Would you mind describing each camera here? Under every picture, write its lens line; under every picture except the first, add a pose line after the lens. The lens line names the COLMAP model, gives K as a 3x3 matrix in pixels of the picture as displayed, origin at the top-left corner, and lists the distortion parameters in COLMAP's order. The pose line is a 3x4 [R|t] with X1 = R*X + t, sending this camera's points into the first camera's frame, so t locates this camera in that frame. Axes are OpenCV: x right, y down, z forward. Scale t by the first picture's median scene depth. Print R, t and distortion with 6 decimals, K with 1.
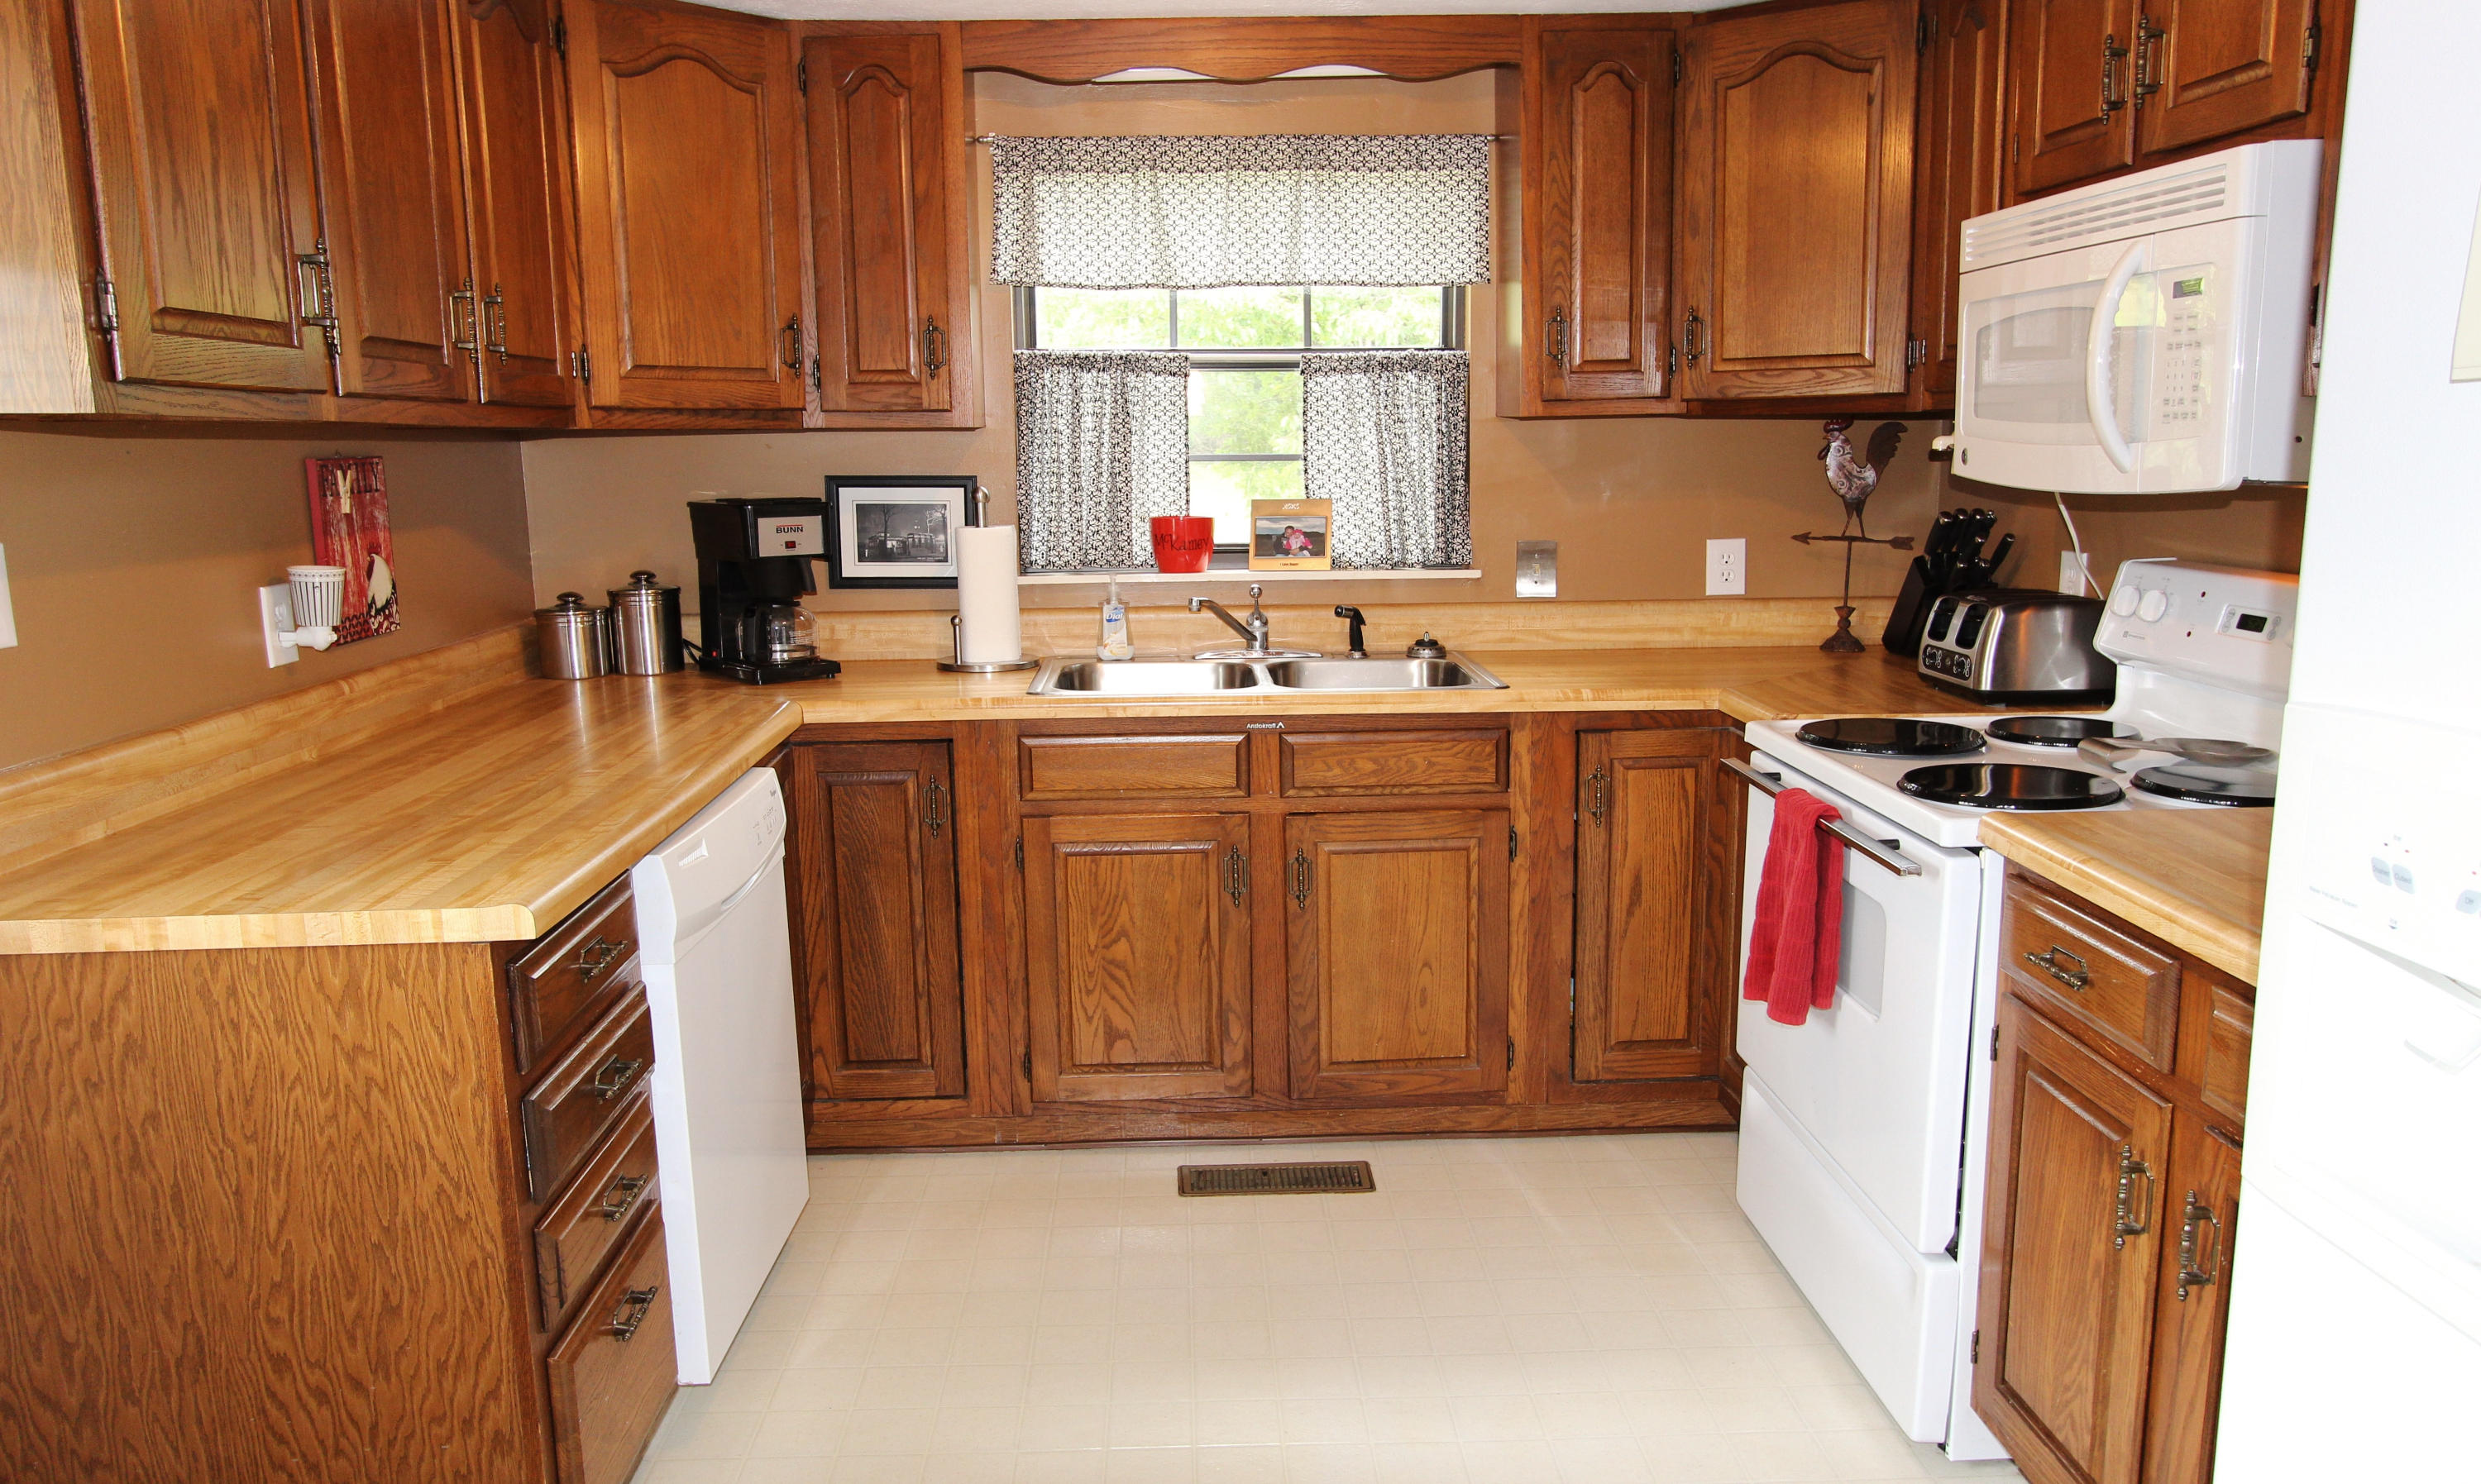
lens RADIAL K [[1576.8, 0, 1229.6], [0, 1576.8, 731.3], [0, 0, 1]] dist [-0.014798, 0.019100]
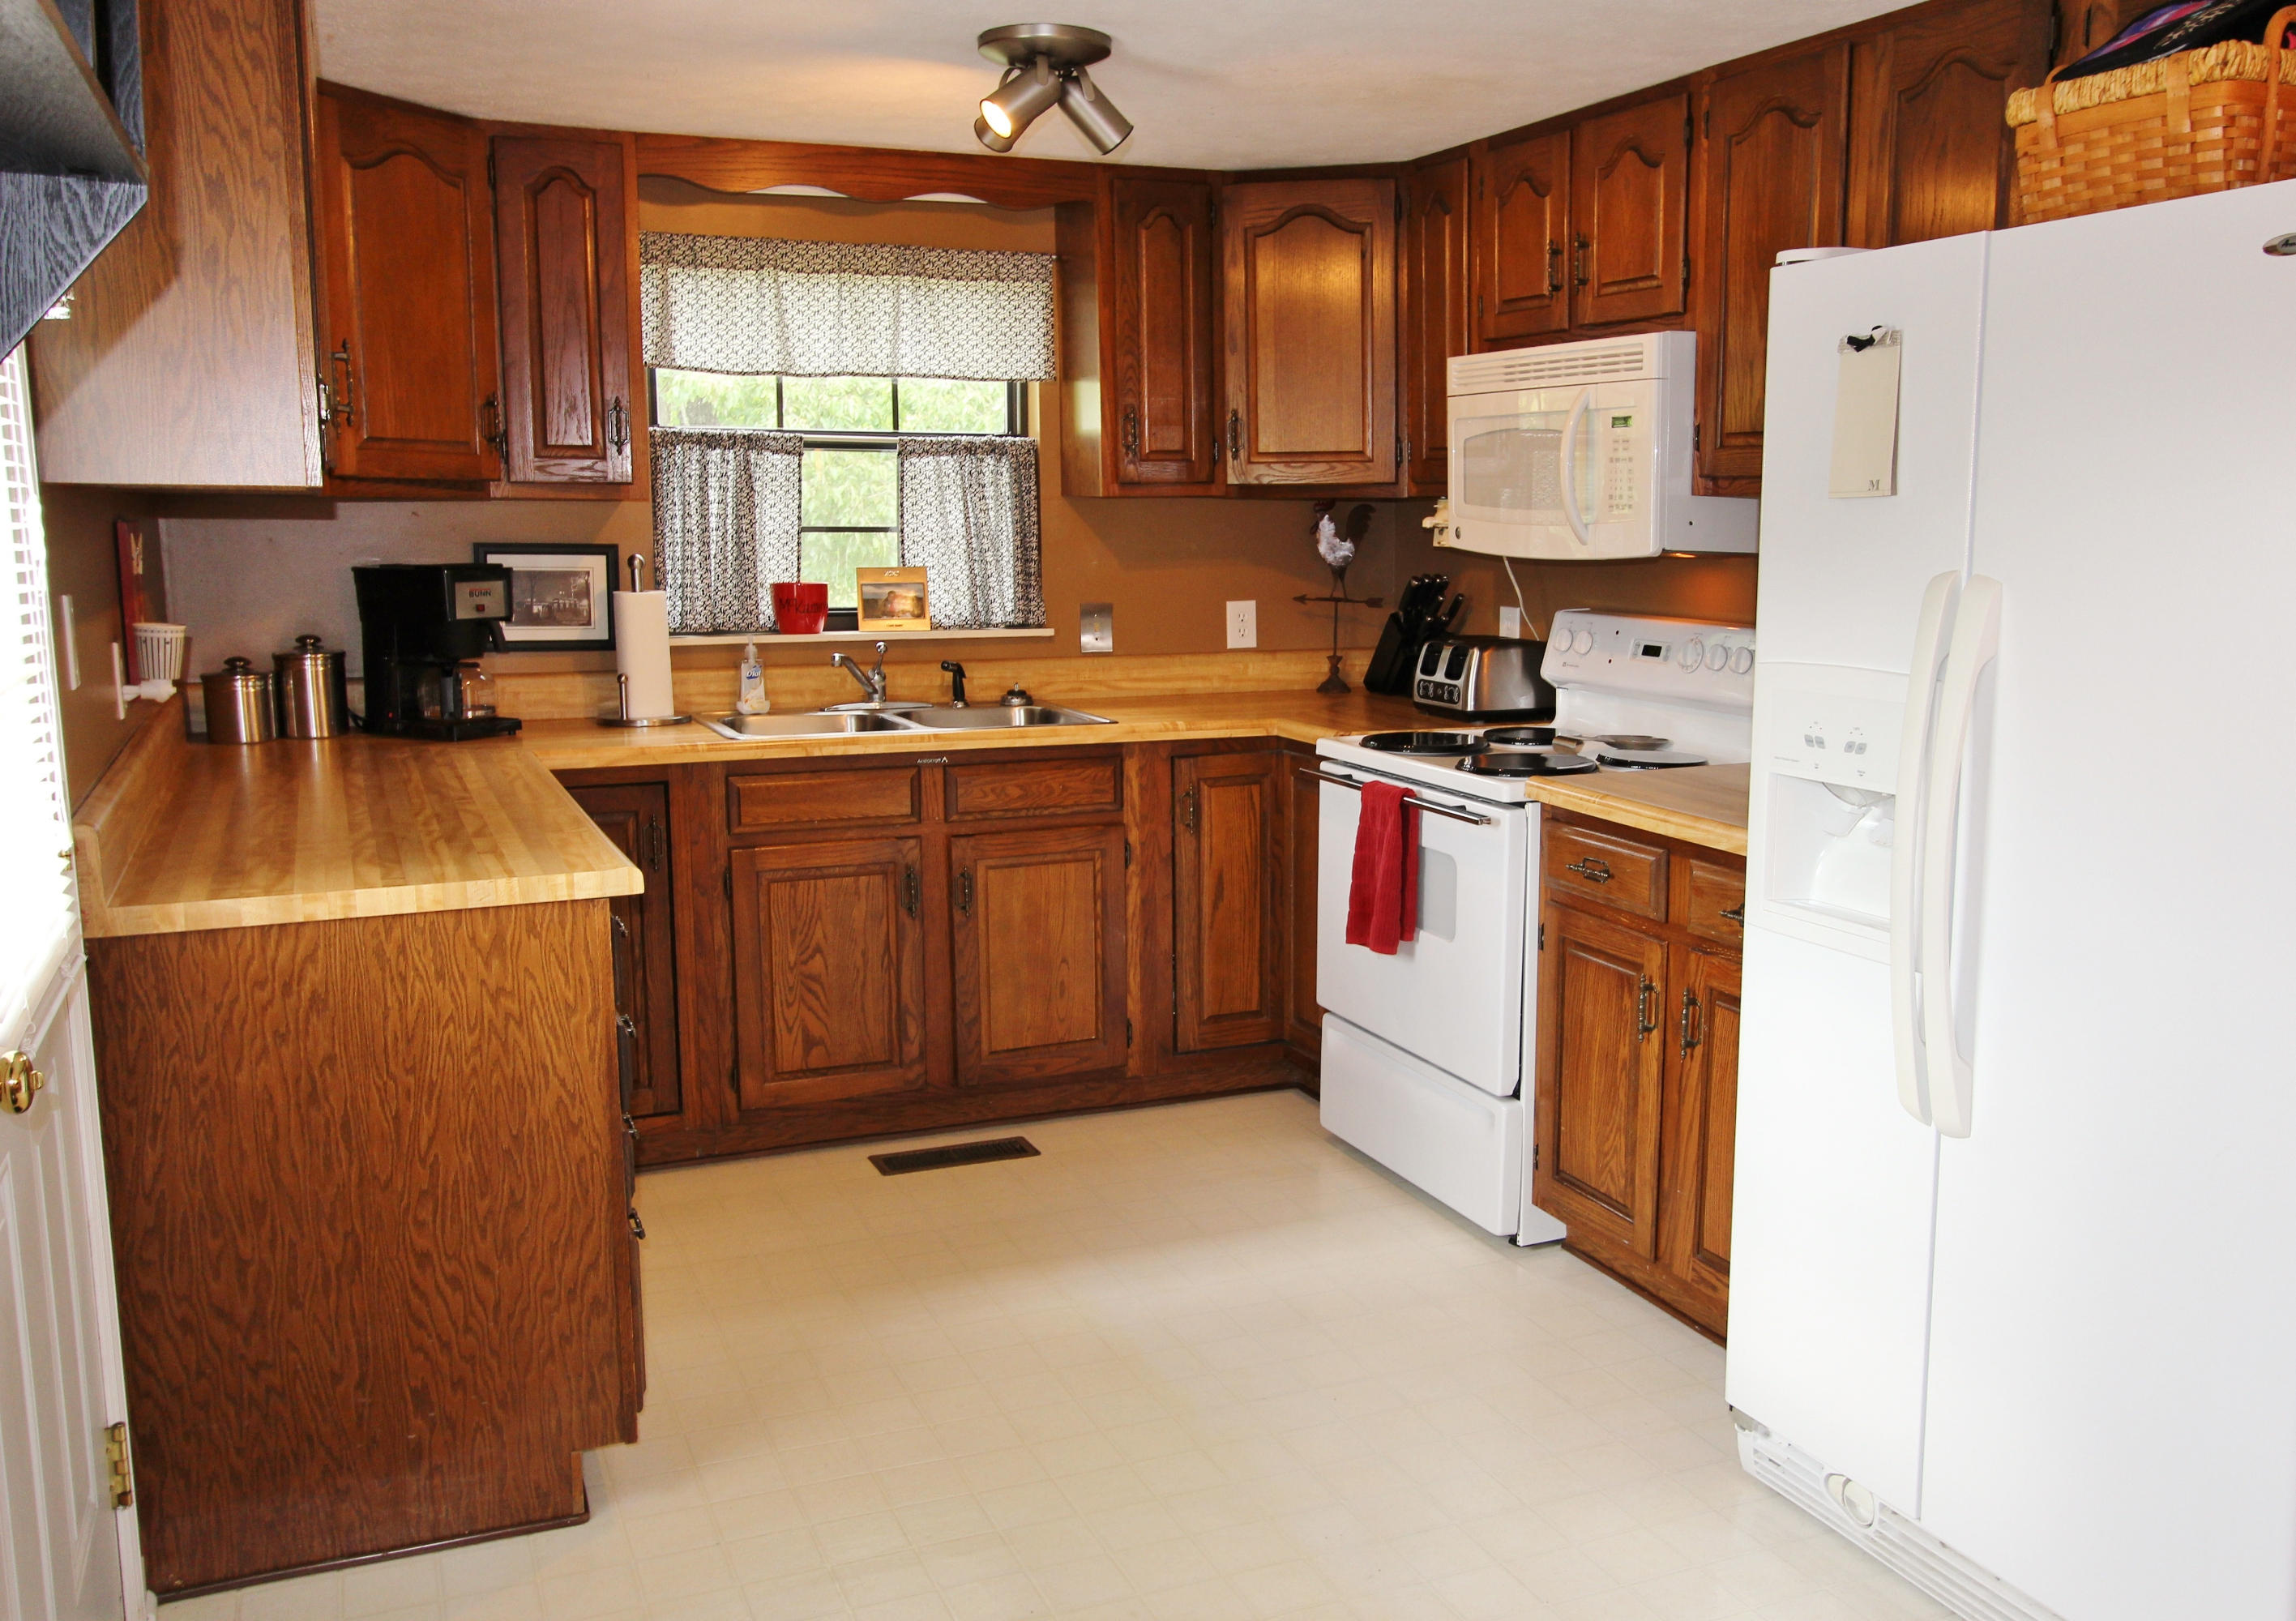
lens RADIAL K [[1843.5, 0, 1148.0], [0, 1843.5, 810.5], [0, 0, 1]] dist [-0.011774, 0.042100]
pose [[0.925792, -0.048529, 0.374905, -0.337786], [0.056571, 0.998344, -0.010467, 0.055966], [-0.373777, 0.030899, 0.927004, -0.310831]]
